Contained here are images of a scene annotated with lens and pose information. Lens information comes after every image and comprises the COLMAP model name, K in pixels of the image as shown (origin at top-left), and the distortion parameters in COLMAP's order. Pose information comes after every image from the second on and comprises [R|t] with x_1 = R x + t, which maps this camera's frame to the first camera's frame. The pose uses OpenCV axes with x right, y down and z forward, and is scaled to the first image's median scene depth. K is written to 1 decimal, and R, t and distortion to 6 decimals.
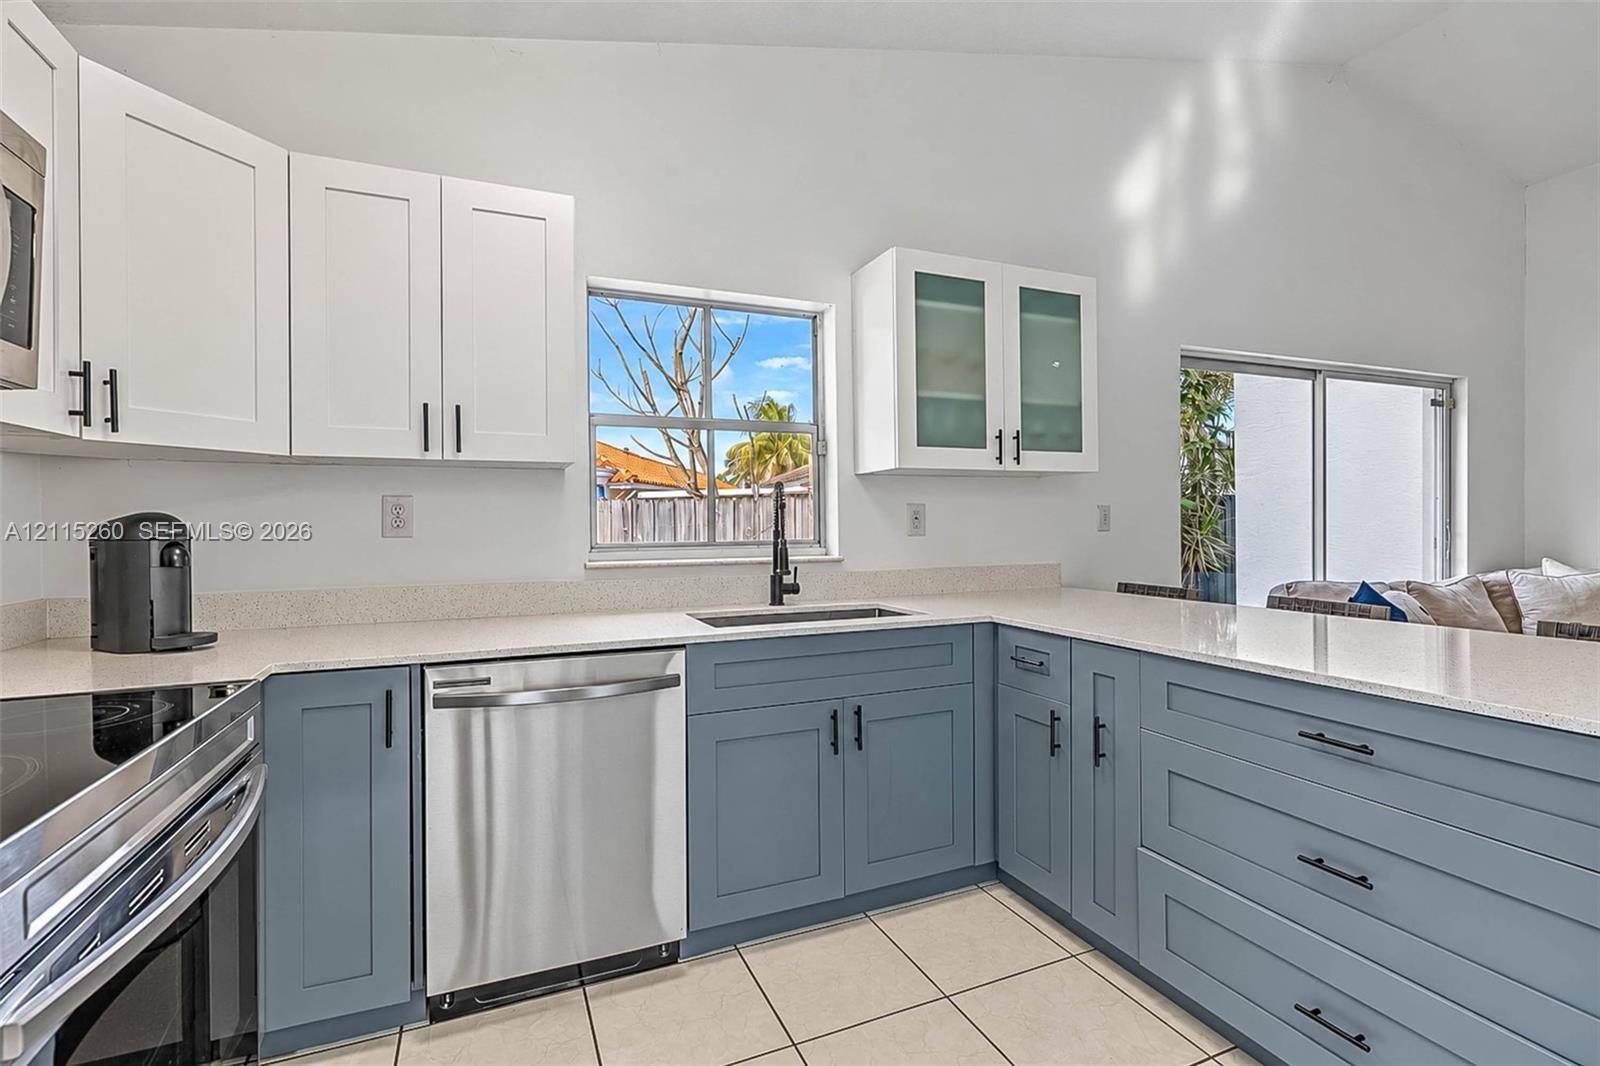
lens RADIAL K [[741.6, 0, 817.0], [0, 741.6, 526.3], [0, 0, 1]] dist [-0.010487, 0.002930]
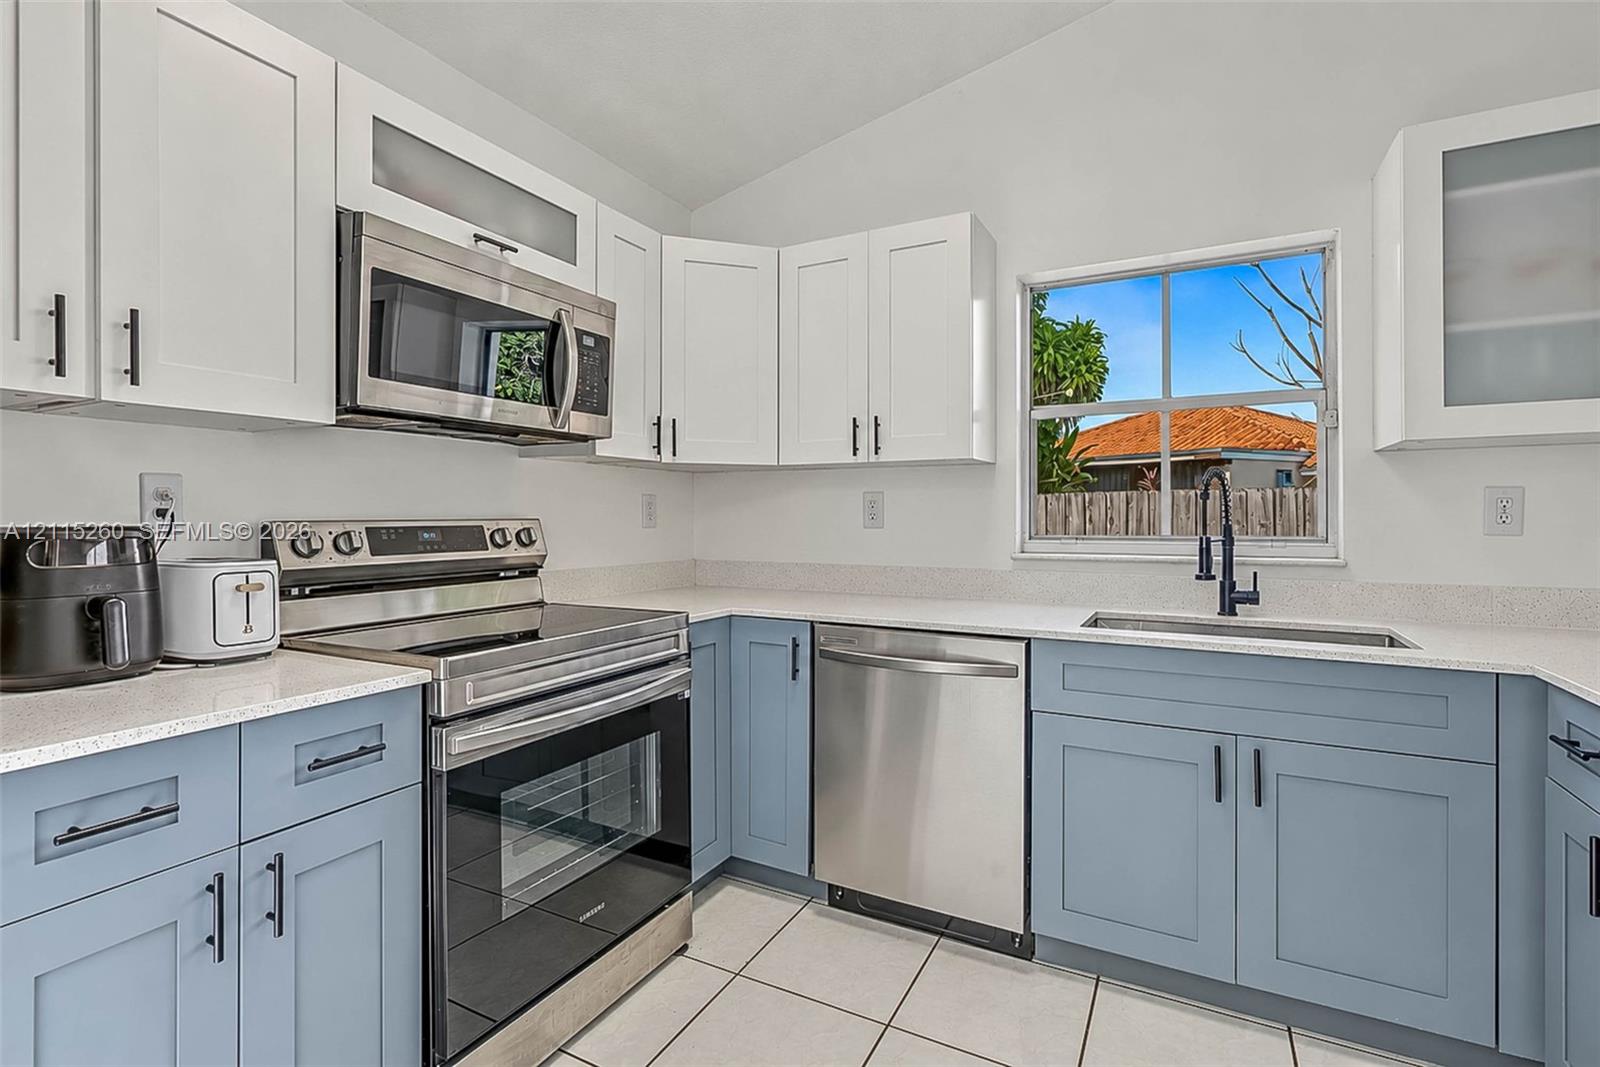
lens RADIAL K [[741.6, 0, 802.9], [0, 741.6, 517.4], [0, 0, 1]] dist [-0.010487, 0.002930]
pose [[0.622105, 0.011060, -0.782856, 0.364154], [-0.011246, 0.999923, 0.005191, -0.002444], [0.782853, 0.005575, 0.622182, 0.135484]]
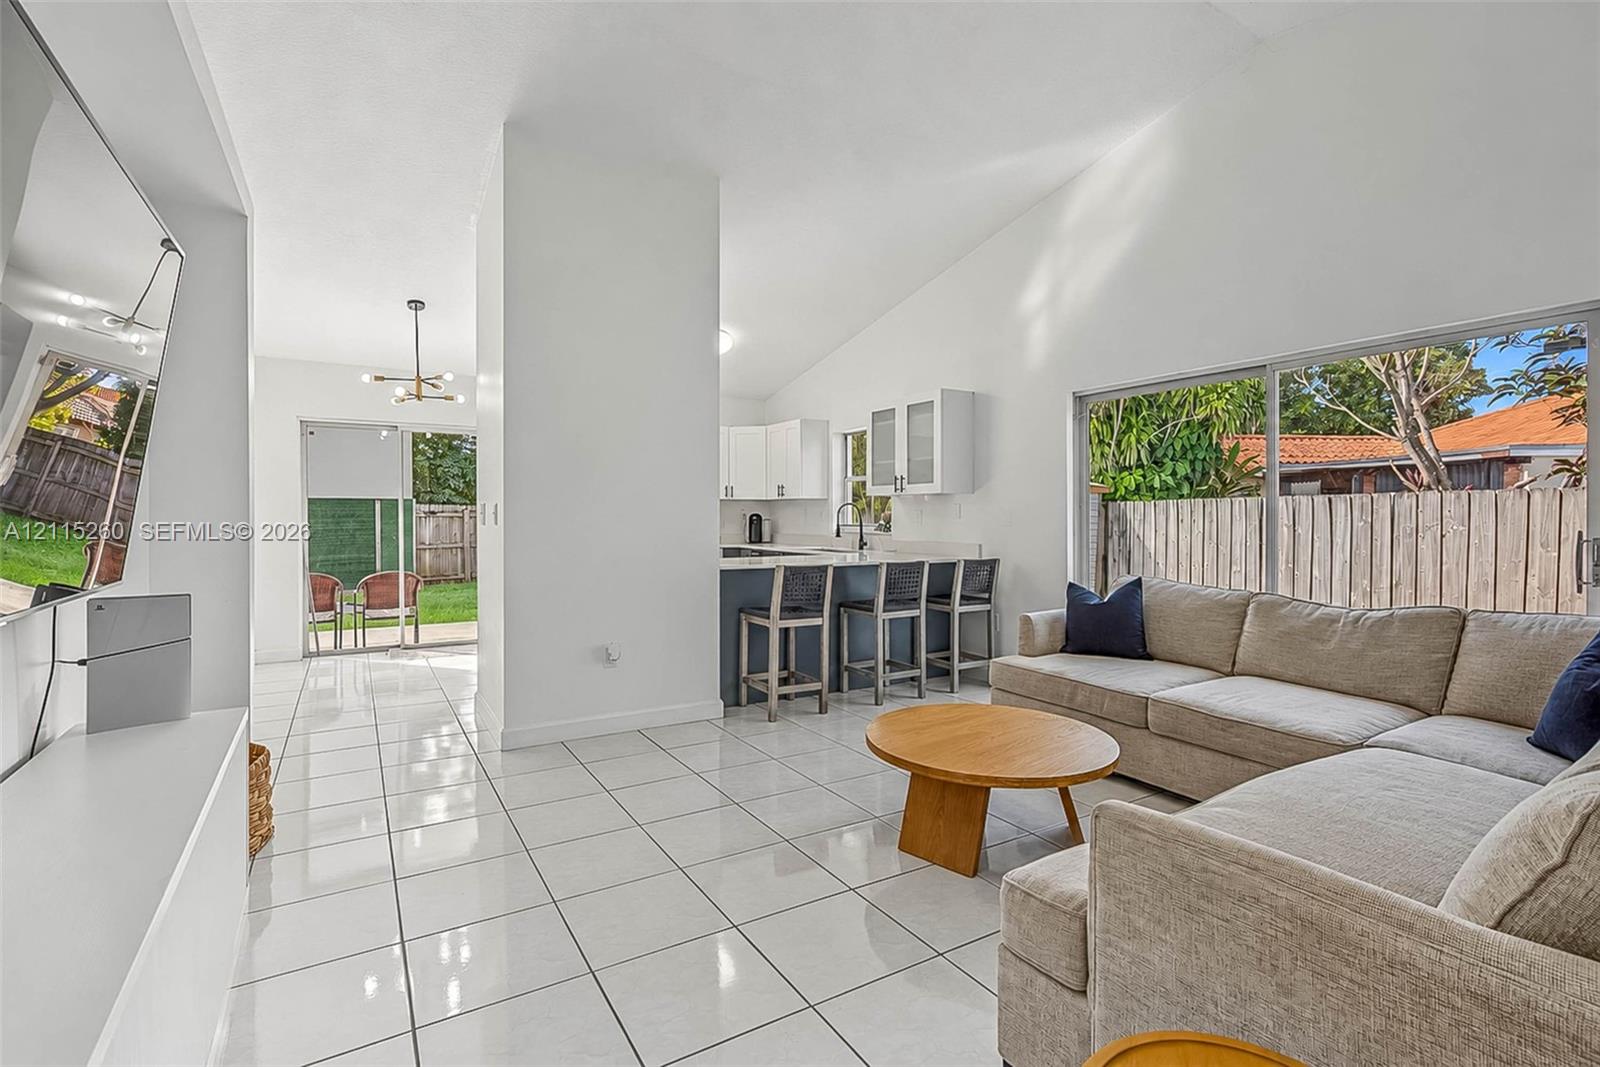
lens RADIAL K [[741.6, 0, 792.5], [0, 741.6, 519.4], [0, 0, 1]] dist [-0.010487, 0.002930]
pose [[0.123600, 0.014383, -0.992228, 2.947420], [-0.011244, 0.999851, 0.013093, -0.035254], [0.992268, 0.009538, 0.123743, 0.546829]]
